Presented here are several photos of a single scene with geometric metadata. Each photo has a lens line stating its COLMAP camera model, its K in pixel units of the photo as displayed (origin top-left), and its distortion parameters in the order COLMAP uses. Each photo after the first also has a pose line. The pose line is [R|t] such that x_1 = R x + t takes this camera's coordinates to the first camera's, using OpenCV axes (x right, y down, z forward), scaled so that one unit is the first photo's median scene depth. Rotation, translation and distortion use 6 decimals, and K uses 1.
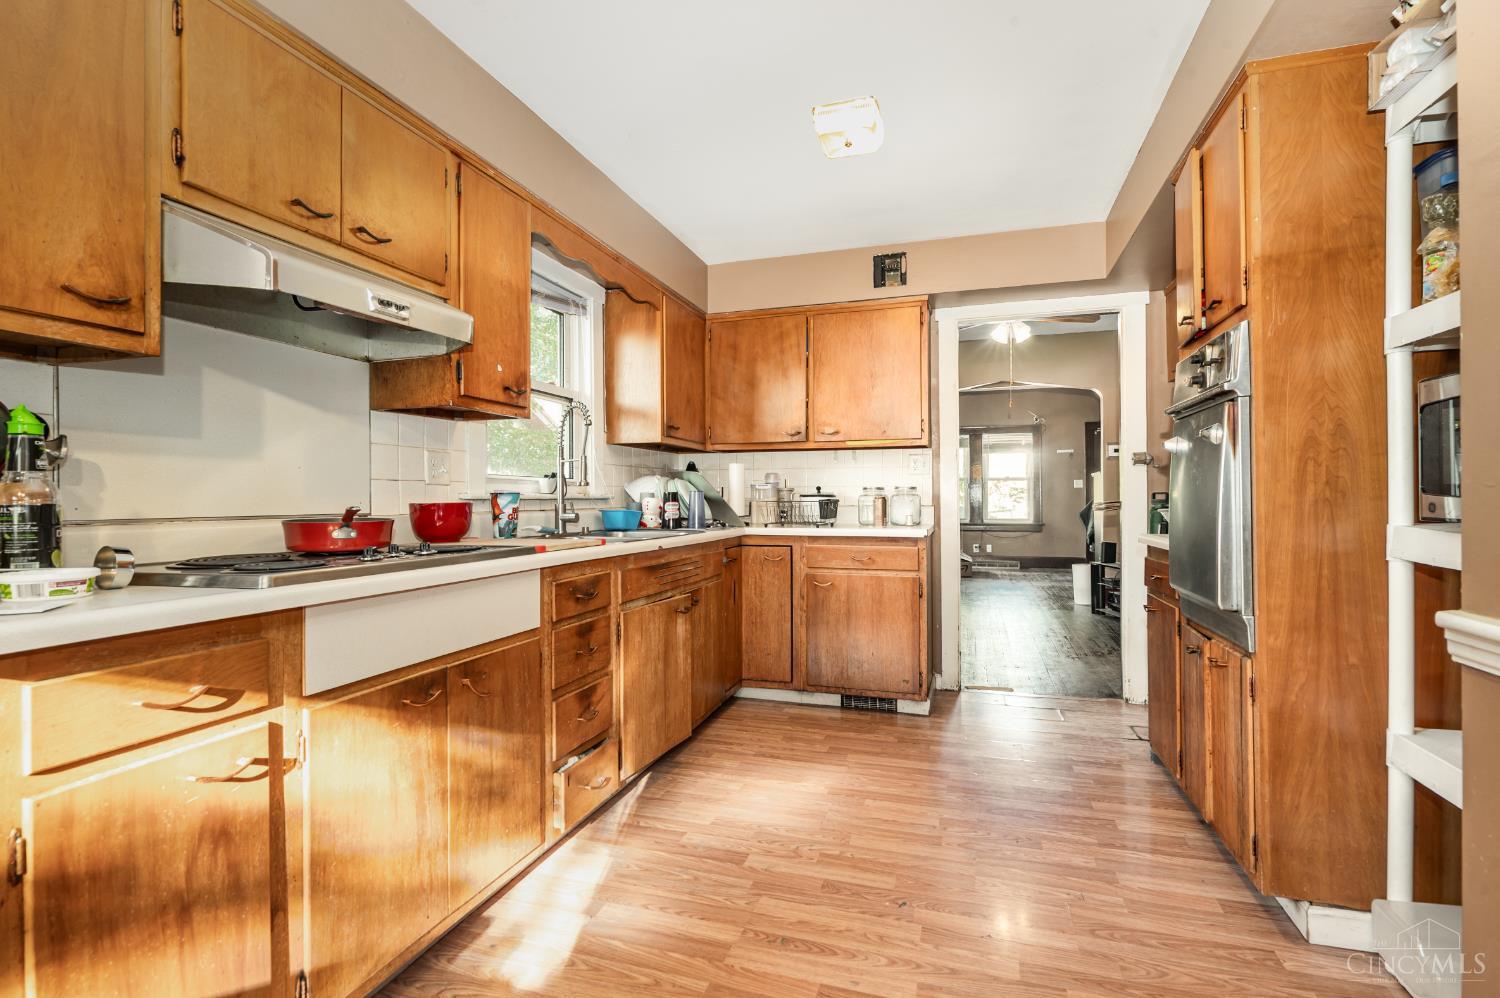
lens RADIAL K [[716.4, 0, 750.0], [0, 716.4, 499.0], [0, 0, 1]] dist [-0.002592, -0.000863]
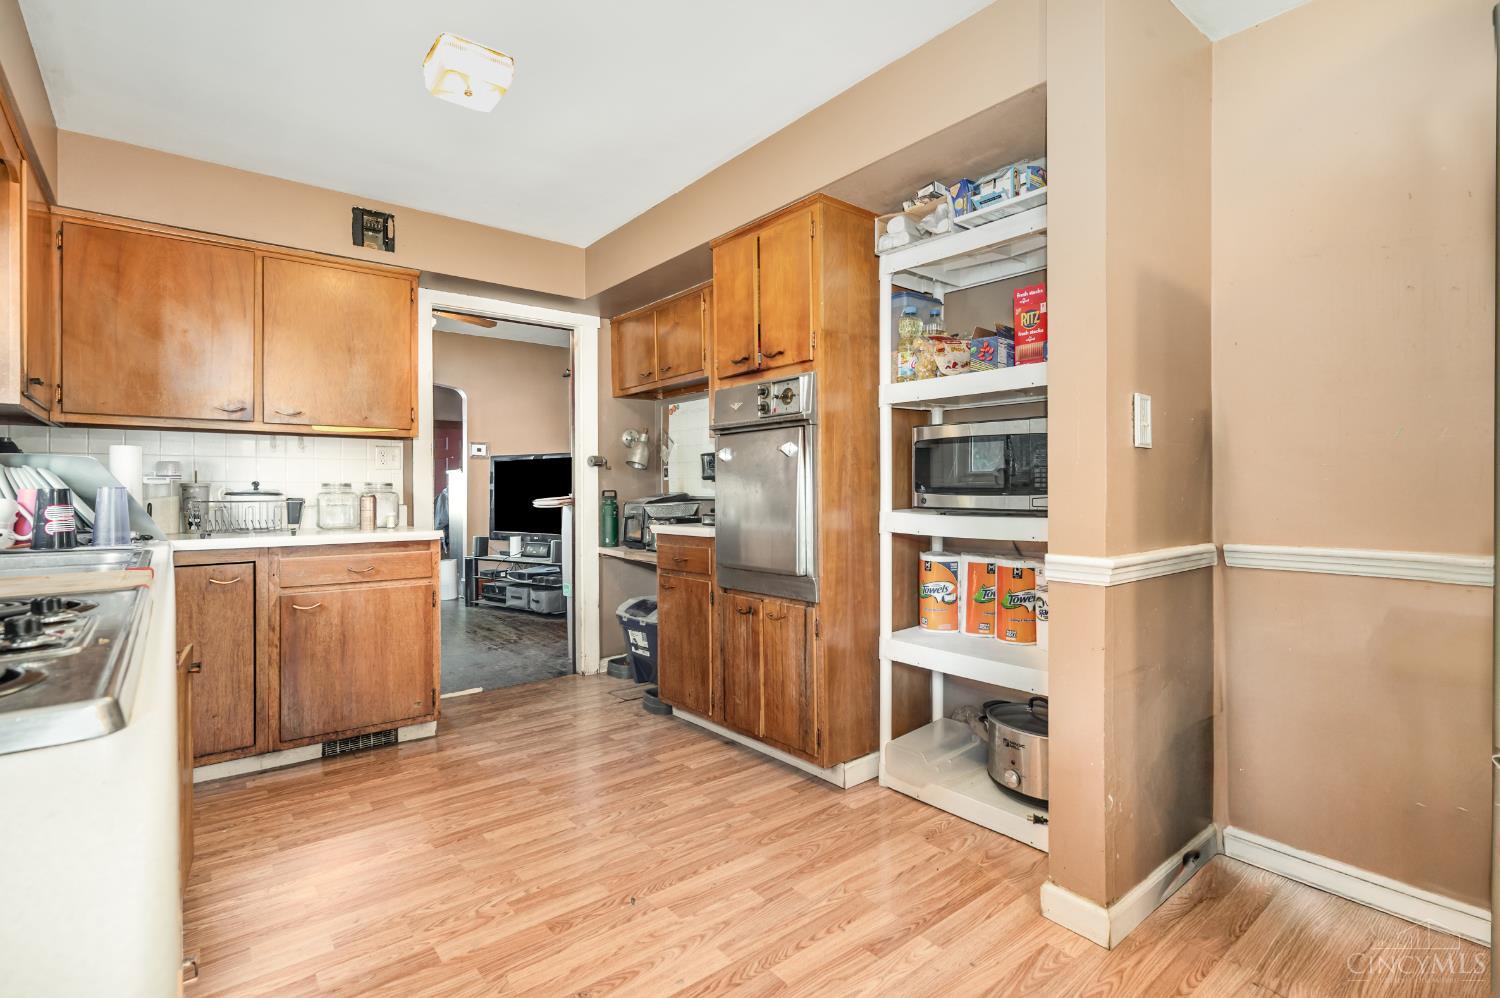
lens RADIAL K [[709.6, 0, 758.3], [0, 709.6, 492.7], [0, 0, 1]] dist [-0.000034, -0.000401]
pose [[0.540087, -0.000952, 0.841609, -0.286839], [0.004030, 0.999991, -0.001455, -0.002845], [-0.841600, 0.004177, 0.540086, 0.167510]]
